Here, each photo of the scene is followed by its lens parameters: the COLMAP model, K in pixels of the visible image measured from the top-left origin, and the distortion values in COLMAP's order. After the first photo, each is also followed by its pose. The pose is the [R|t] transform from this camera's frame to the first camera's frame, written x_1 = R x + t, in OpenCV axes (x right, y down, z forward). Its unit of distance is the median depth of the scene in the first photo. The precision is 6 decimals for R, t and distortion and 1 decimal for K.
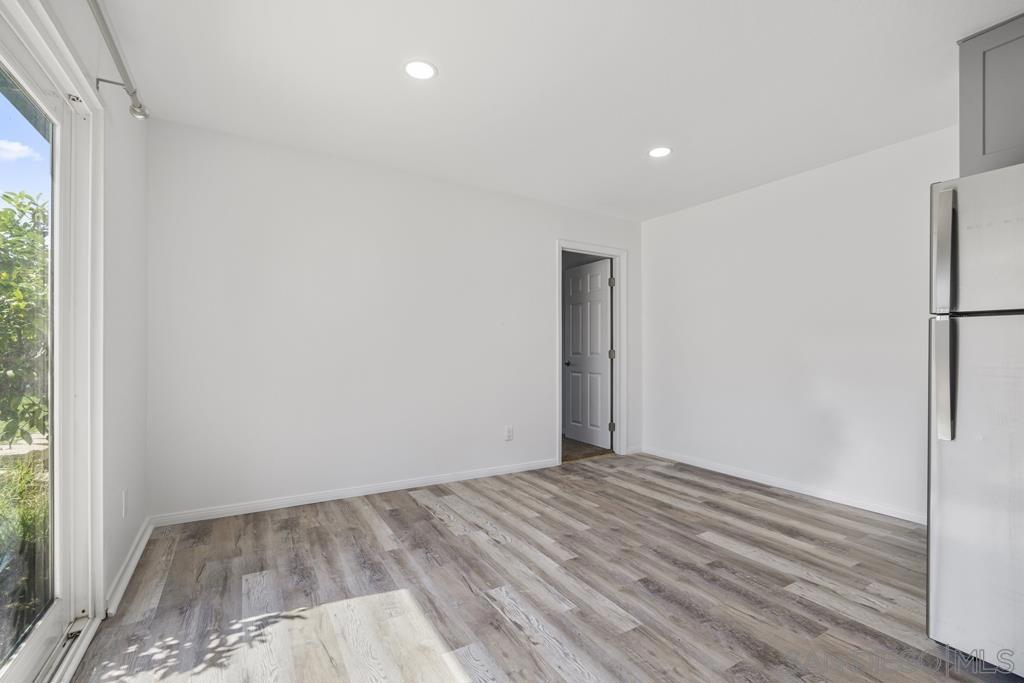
lens RADIAL K [[450.1, 0, 512.1], [0, 450.1, 345.8], [0, 0, 1]] dist [0.009125, -0.000644]
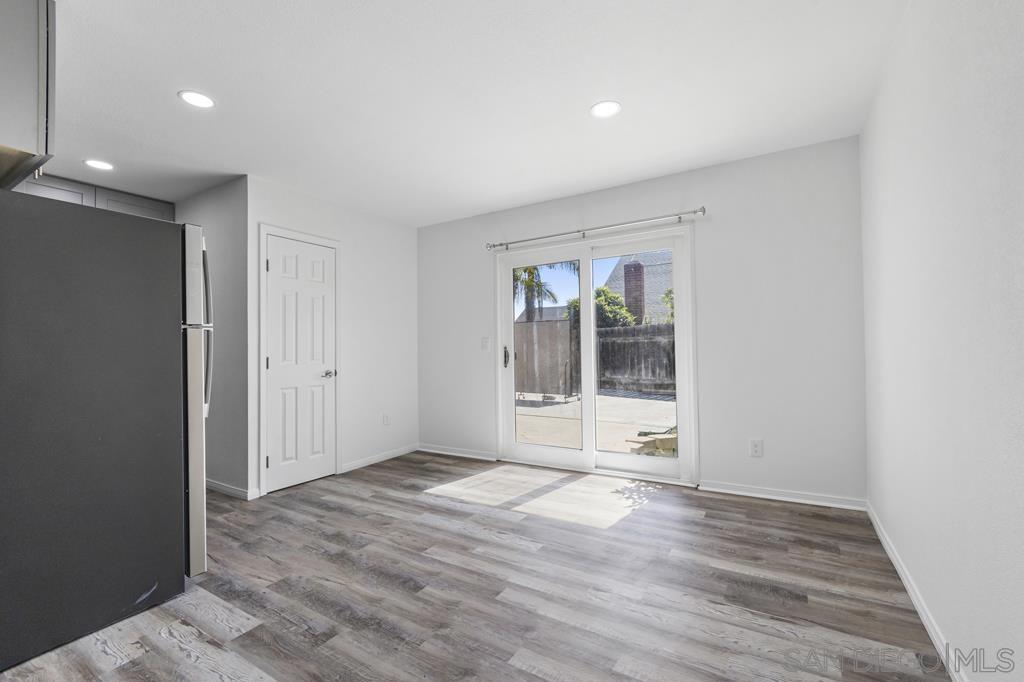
lens RADIAL K [[450.1, 0, 511.3], [0, 450.1, 344.9], [0, 0, 1]] dist [0.009125, -0.000644]
pose [[-0.888131, 0.003692, -0.459576, 0.538390], [0.012580, 0.999788, -0.016278, 0.016574], [0.459418, -0.020239, -0.887989, 1.889967]]
